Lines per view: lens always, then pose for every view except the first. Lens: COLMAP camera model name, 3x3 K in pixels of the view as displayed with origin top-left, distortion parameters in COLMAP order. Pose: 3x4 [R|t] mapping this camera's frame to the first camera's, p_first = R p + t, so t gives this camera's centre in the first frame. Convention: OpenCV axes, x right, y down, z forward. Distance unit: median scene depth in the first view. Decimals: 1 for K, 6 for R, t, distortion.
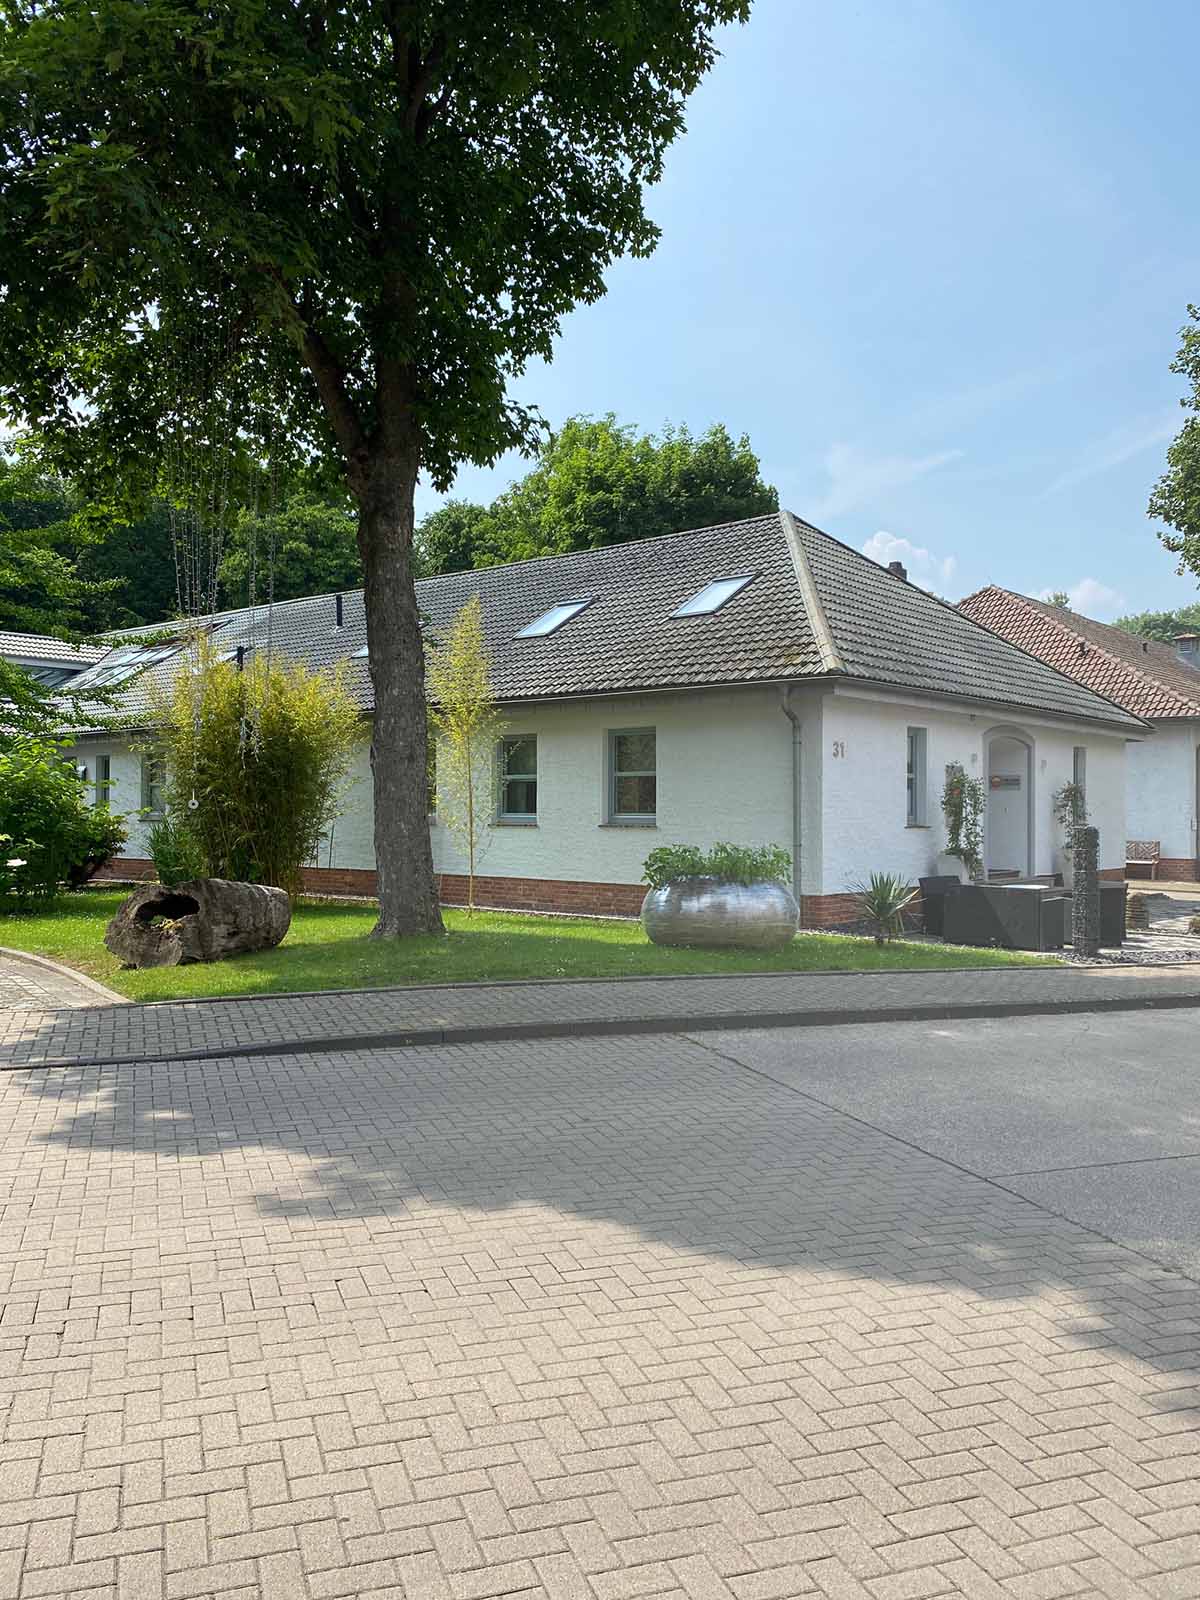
lens RADIAL K [[1208.1, 0, 600.0], [0, 1208.1, 800.0], [0, 0, 1]] dist [-0.059766, -0.001196]
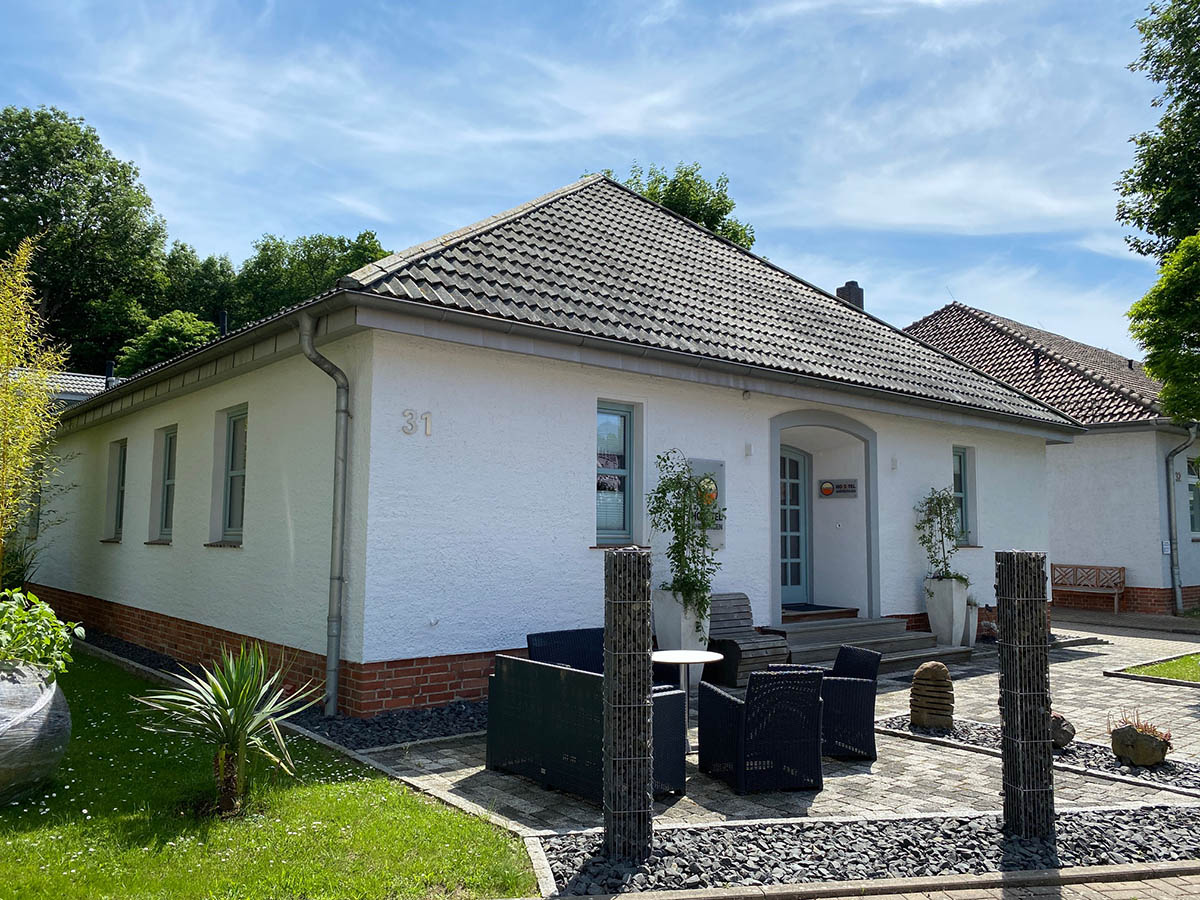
lens RADIAL K [[910.7, 0, 600.0], [0, 910.7, 450.0], [0, 0, 1]] dist [0.009129, 0.004251]
pose [[0.990560, -0.006592, -0.136918, 0.257287], [-0.004315, 0.996848, -0.079217, 0.006515], [0.137009, 0.079060, 0.987410, 0.397601]]
